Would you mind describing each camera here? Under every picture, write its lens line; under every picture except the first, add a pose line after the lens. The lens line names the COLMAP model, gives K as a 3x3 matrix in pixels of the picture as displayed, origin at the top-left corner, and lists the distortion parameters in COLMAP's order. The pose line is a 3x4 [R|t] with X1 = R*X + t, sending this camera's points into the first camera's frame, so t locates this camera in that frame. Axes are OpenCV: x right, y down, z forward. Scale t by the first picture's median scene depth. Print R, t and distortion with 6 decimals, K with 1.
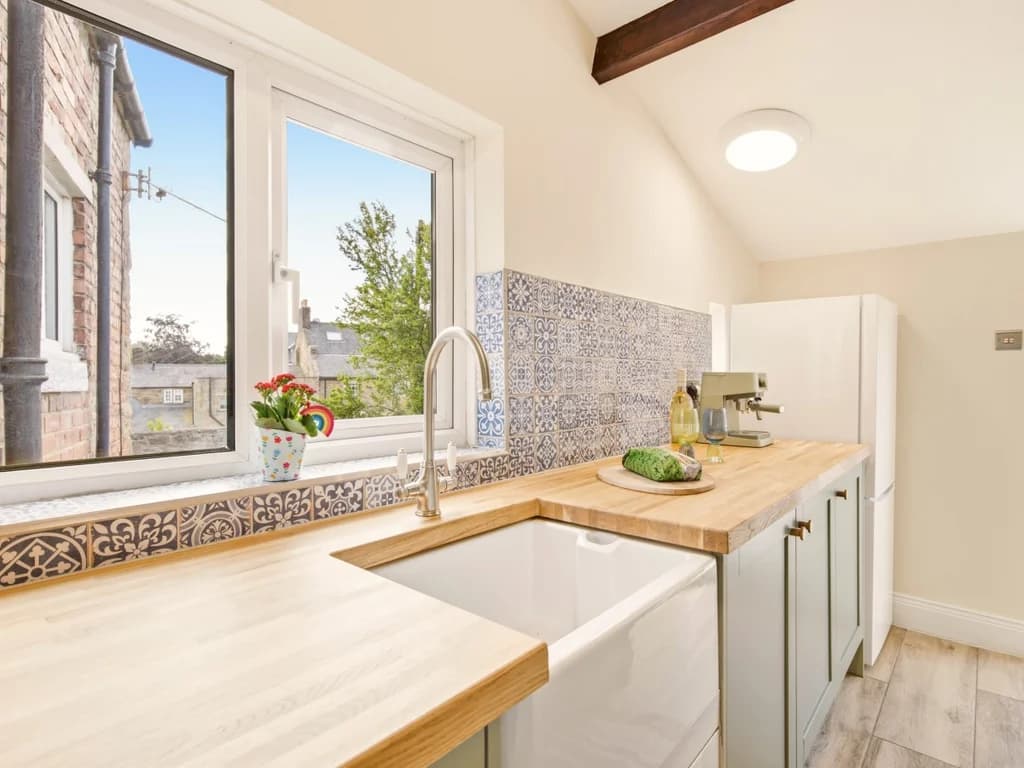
lens RADIAL K [[517.2, 0, 519.2], [0, 517.2, 385.8], [0, 0, 1]] dist [-0.002889, 0.001335]
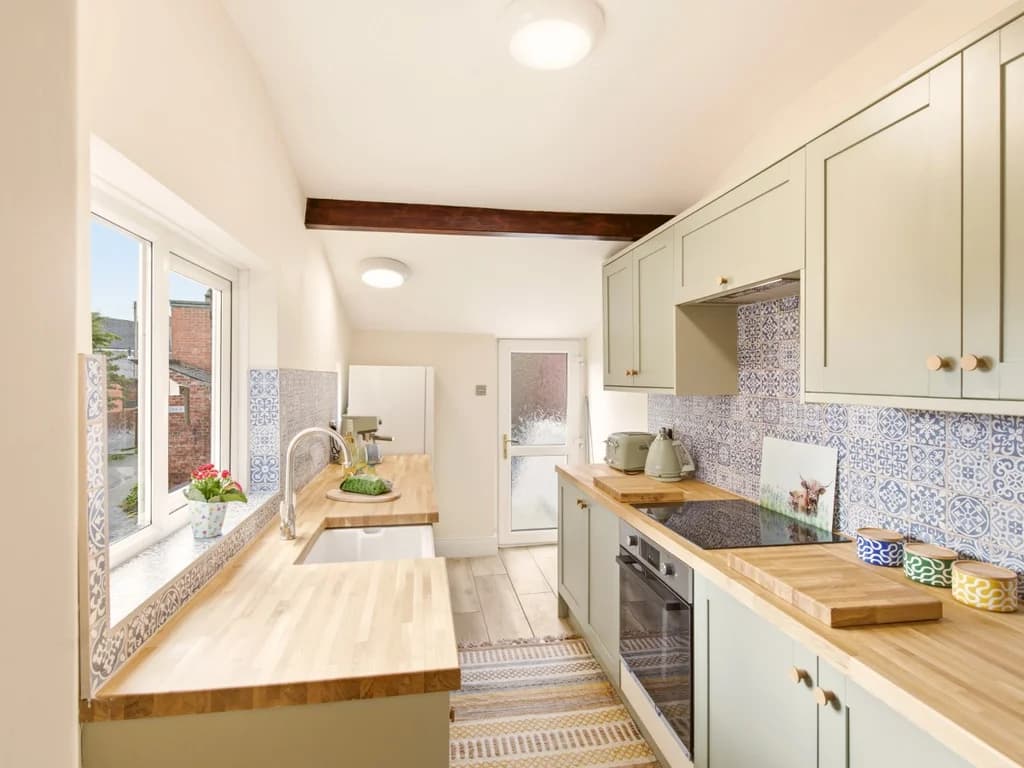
lens RADIAL K [[517.2, 0, 505.8], [0, 517.2, 379.6], [0, 0, 1]] dist [-0.002889, 0.001335]
pose [[0.629509, 0.008509, 0.776947, -0.740900], [-0.003322, 0.999960, -0.008260, -0.178111], [-0.776986, 0.002619, 0.629512, -0.417455]]
